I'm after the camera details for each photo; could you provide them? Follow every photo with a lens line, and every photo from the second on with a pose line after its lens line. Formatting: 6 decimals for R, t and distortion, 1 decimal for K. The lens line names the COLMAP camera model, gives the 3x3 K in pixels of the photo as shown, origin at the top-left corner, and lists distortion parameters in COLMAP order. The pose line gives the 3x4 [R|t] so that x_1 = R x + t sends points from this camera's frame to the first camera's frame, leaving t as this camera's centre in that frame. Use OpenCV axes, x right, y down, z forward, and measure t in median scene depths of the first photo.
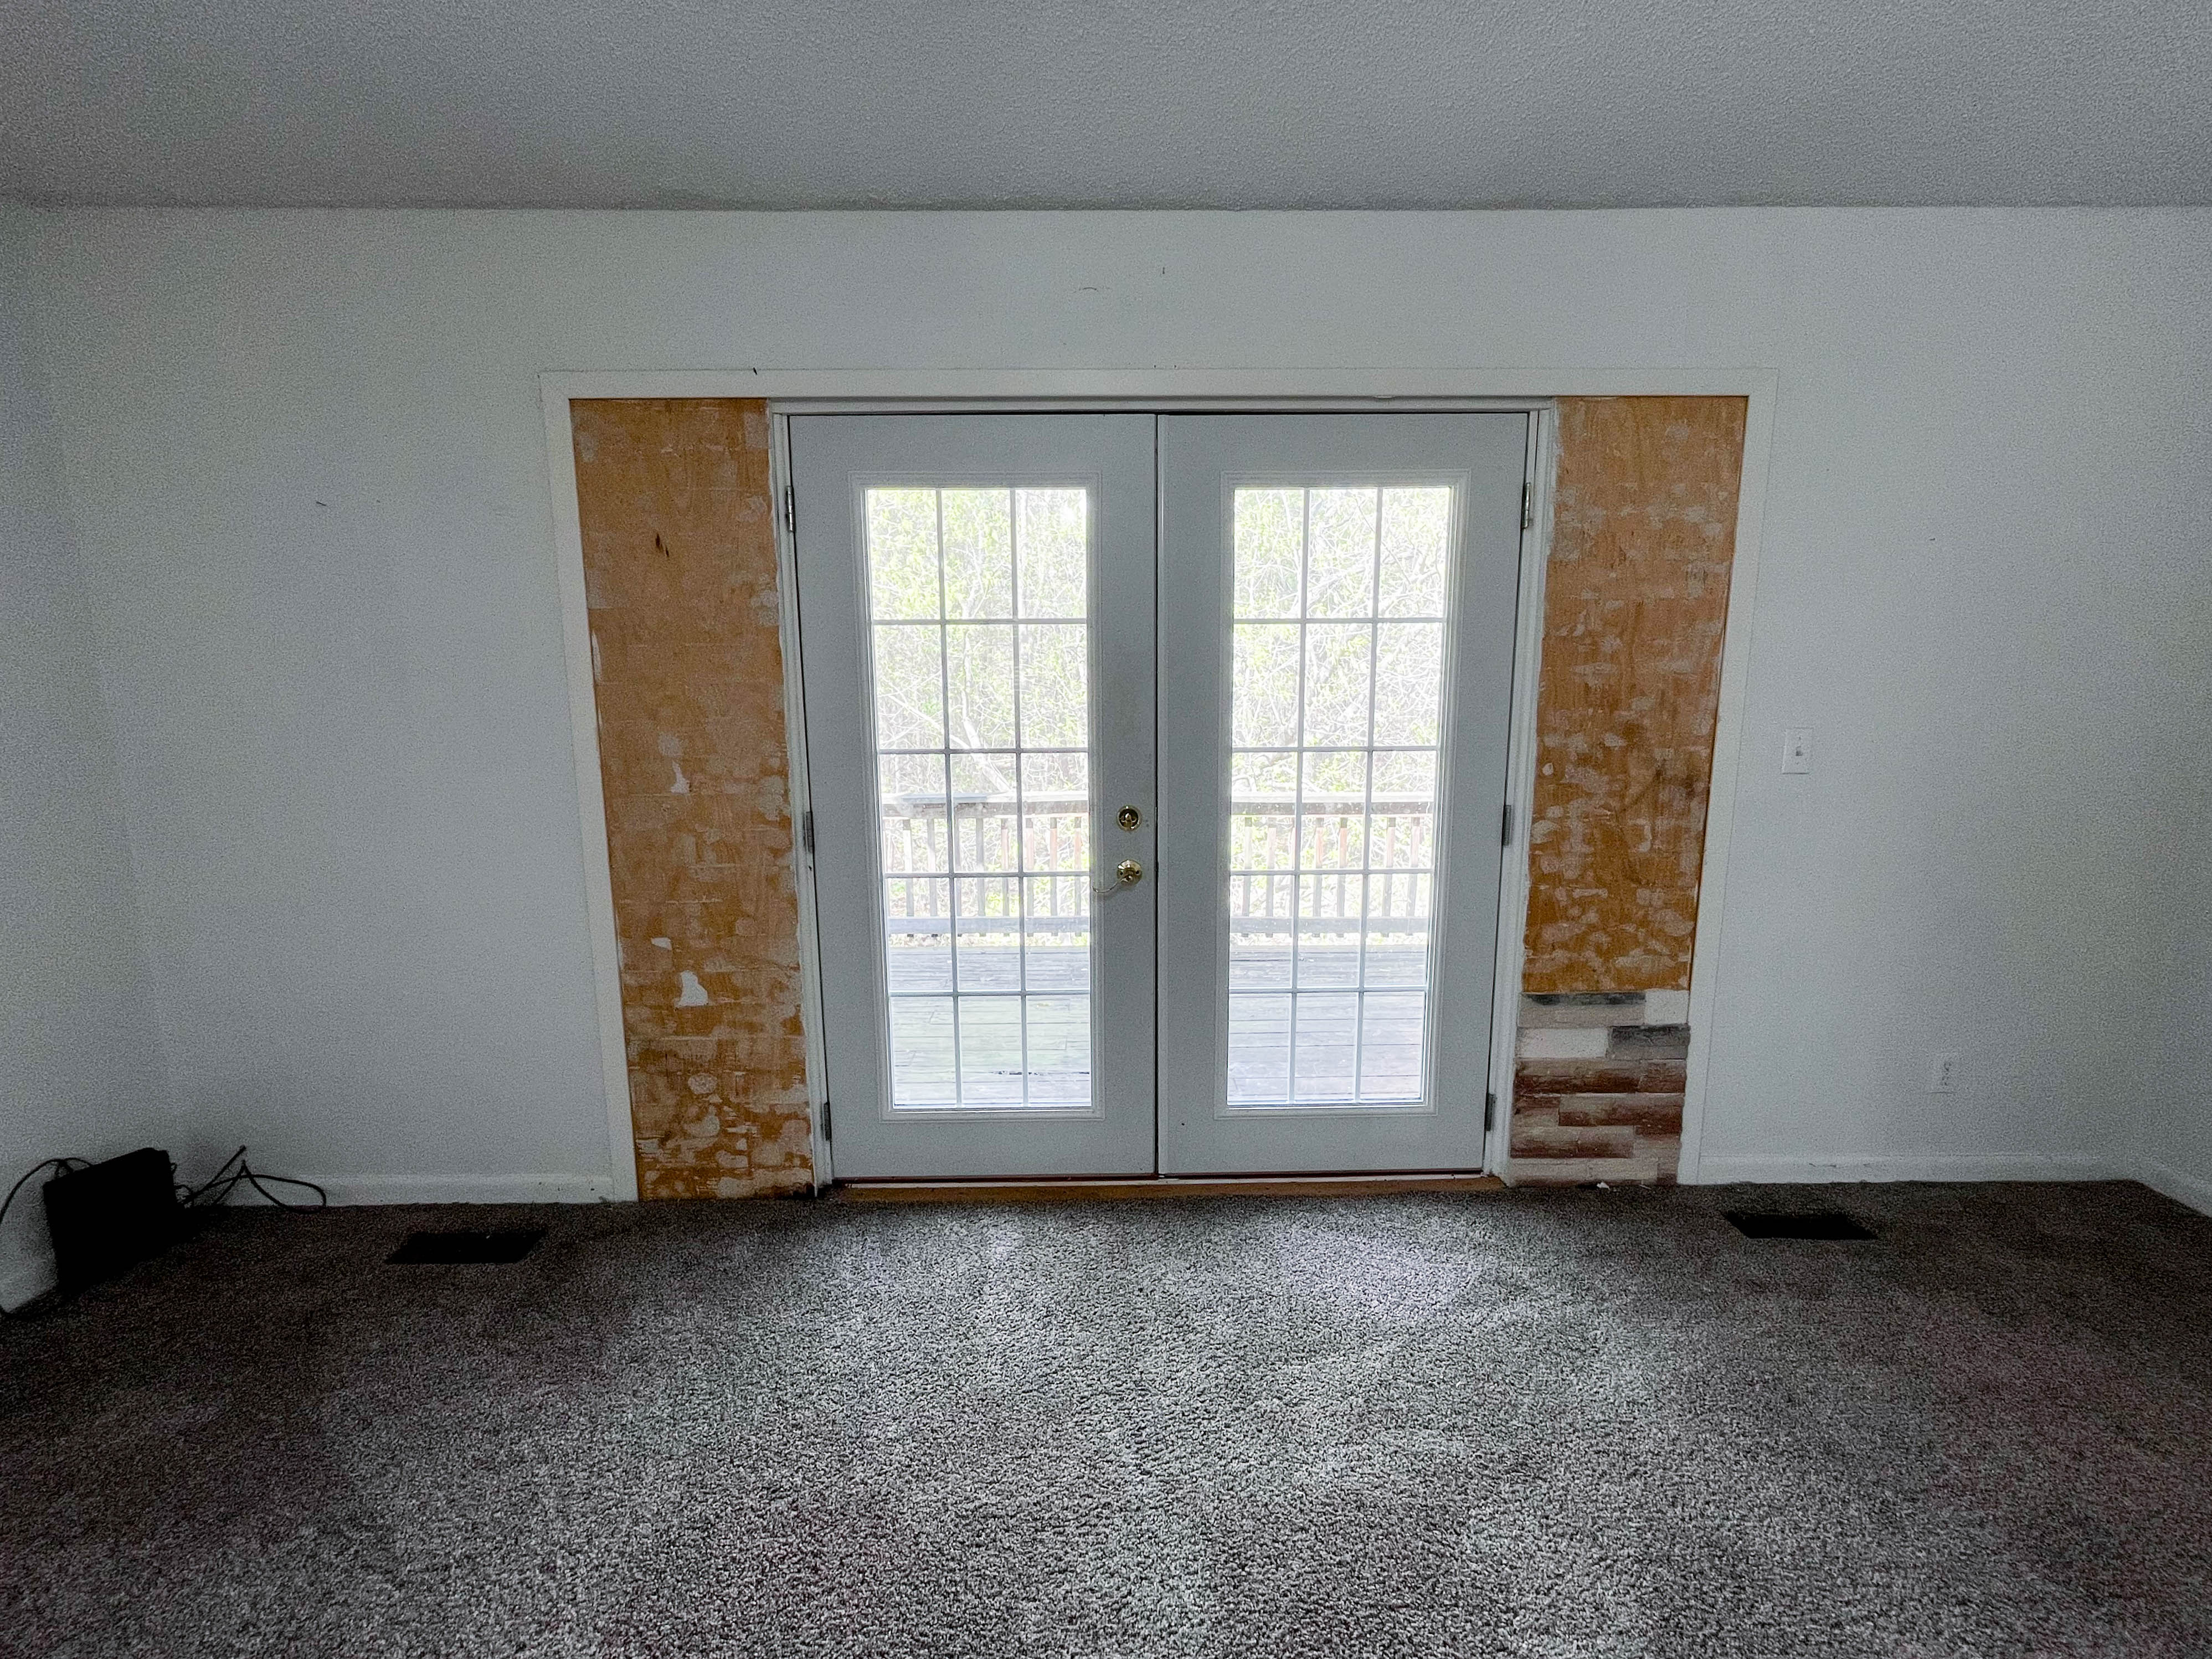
lens RADIAL K [[895.7, 0, 1100.9], [0, 895.7, 828.1], [0, 0, 1]] dist [-0.000714, -0.000982]
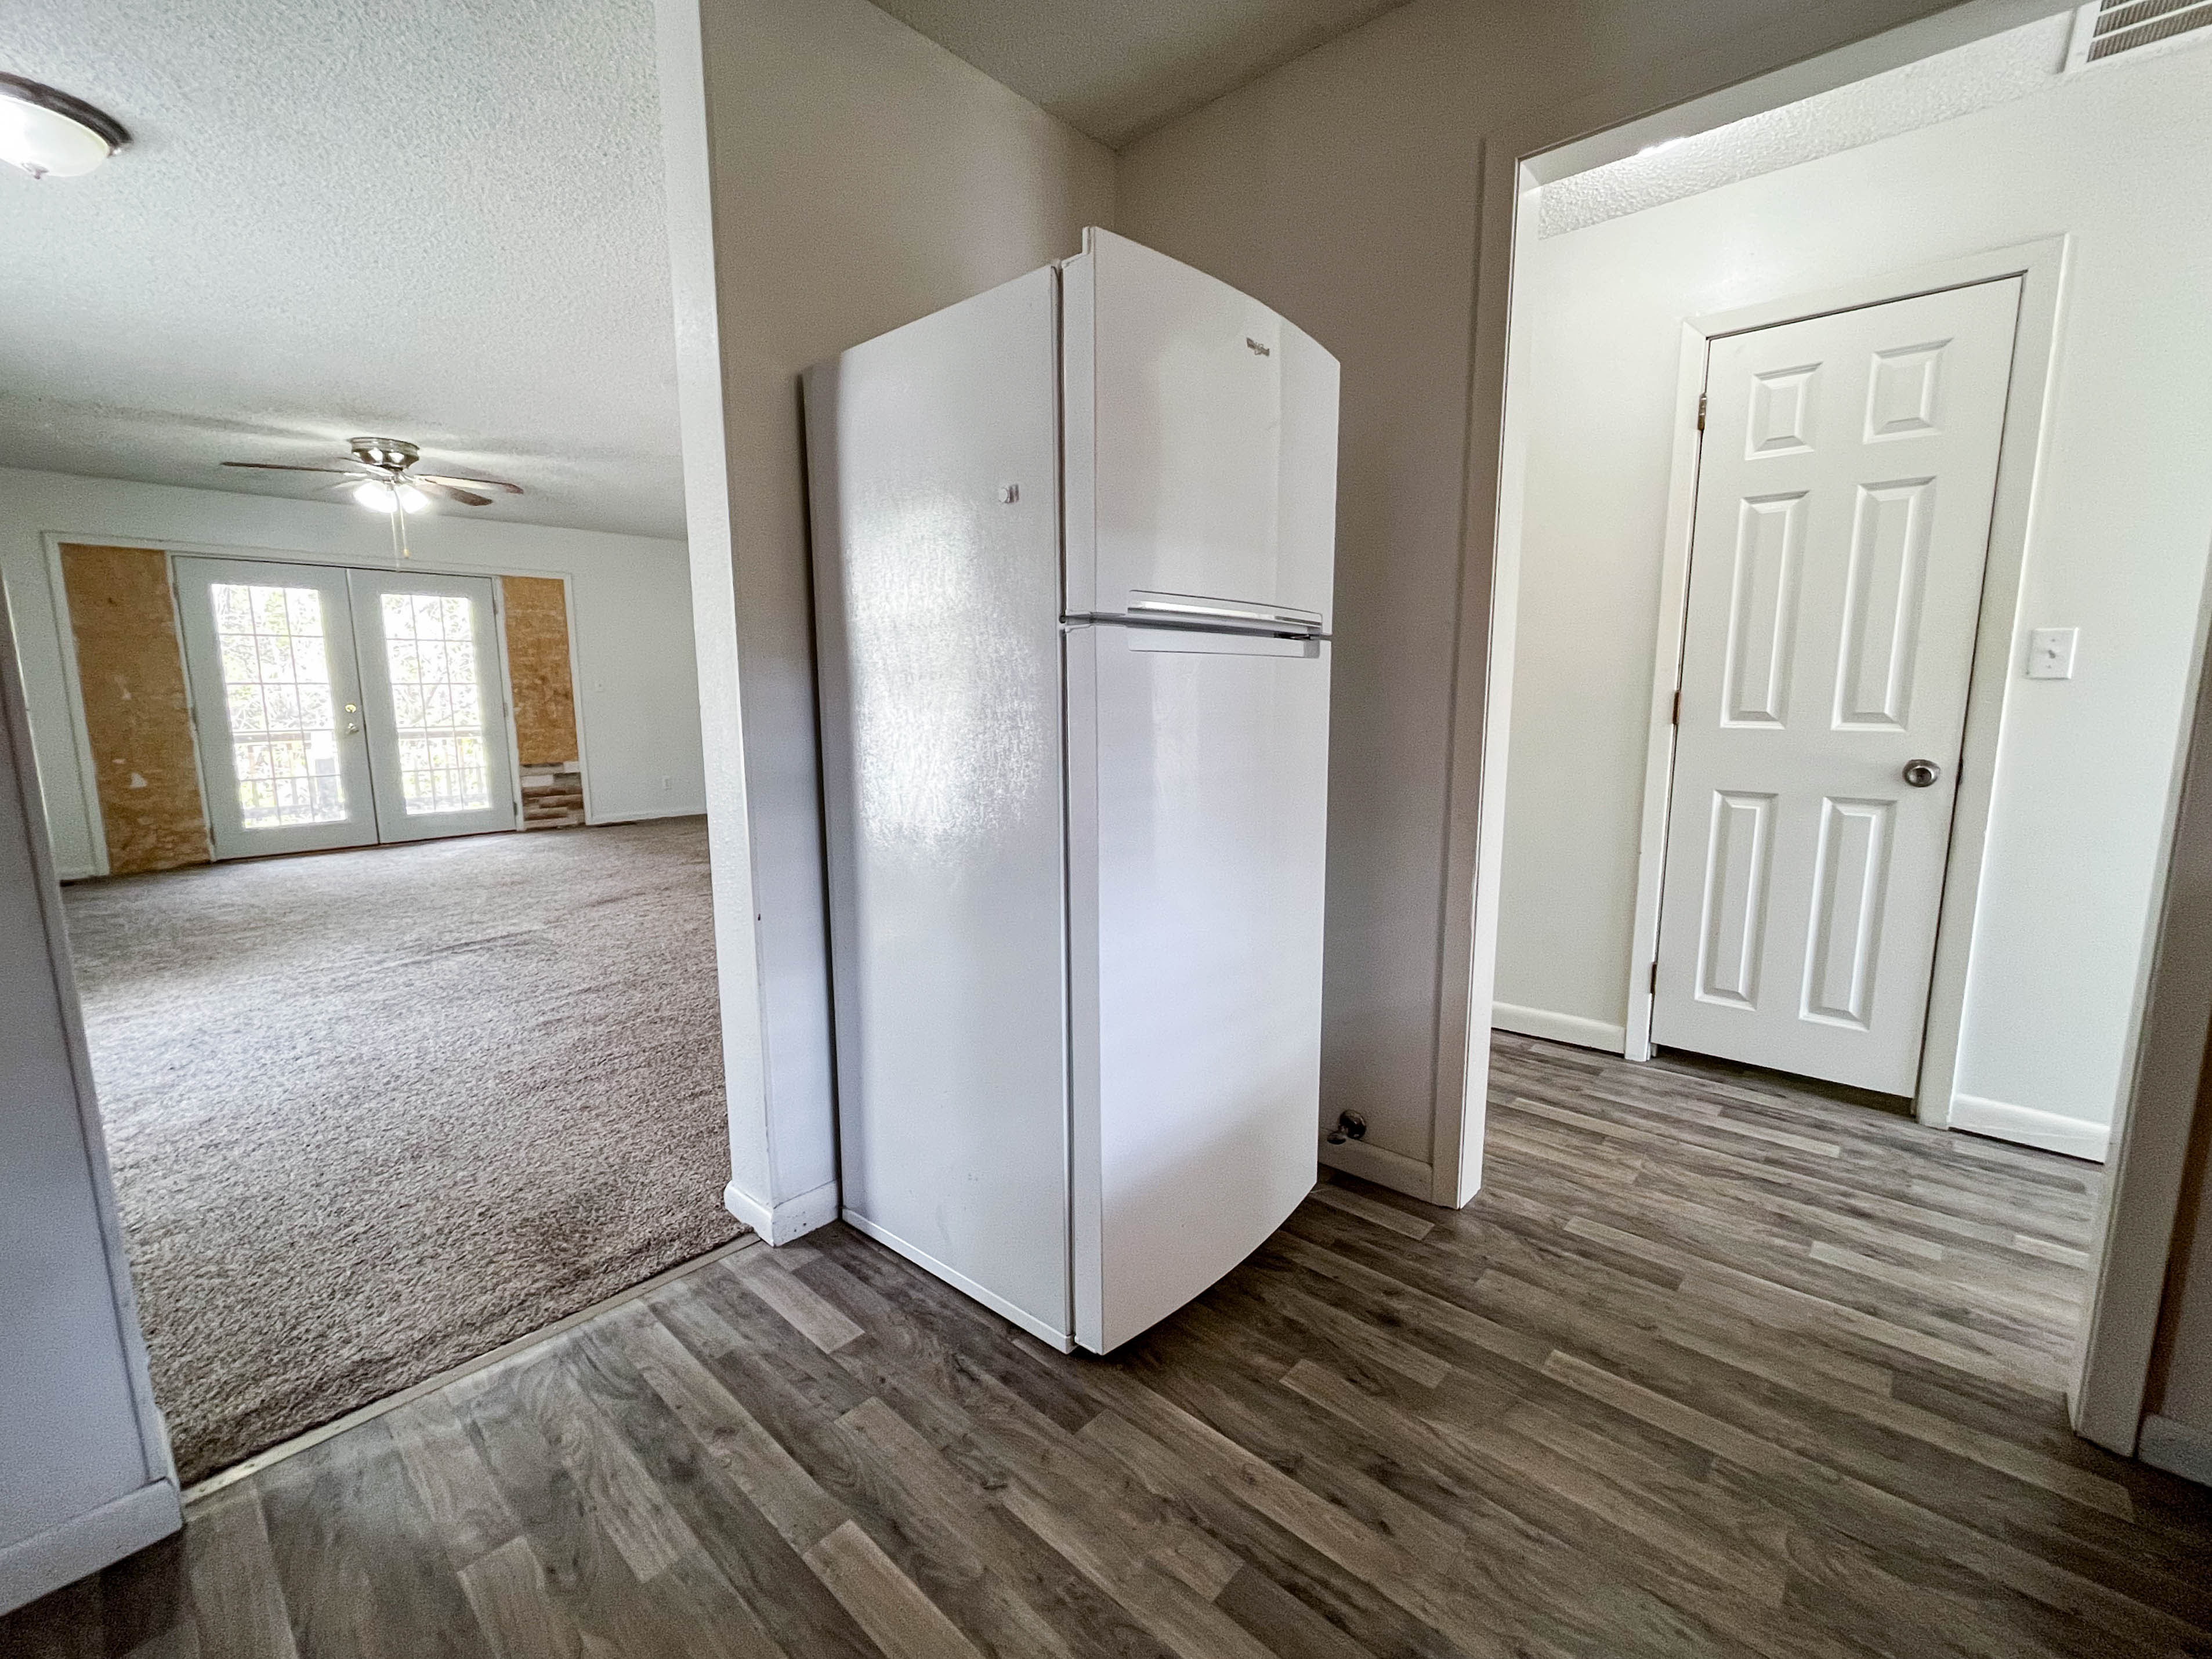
lens RADIAL K [[947.8, 0, 1102.4], [0, 947.8, 832.0], [0, 0, 1]] dist [-0.002180, 0.000169]
pose [[0.679094, -0.107365, 0.726157, -0.566951], [0.112388, 0.992790, 0.041683, 0.516549], [-0.725397, 0.053305, 0.686264, -2.728445]]
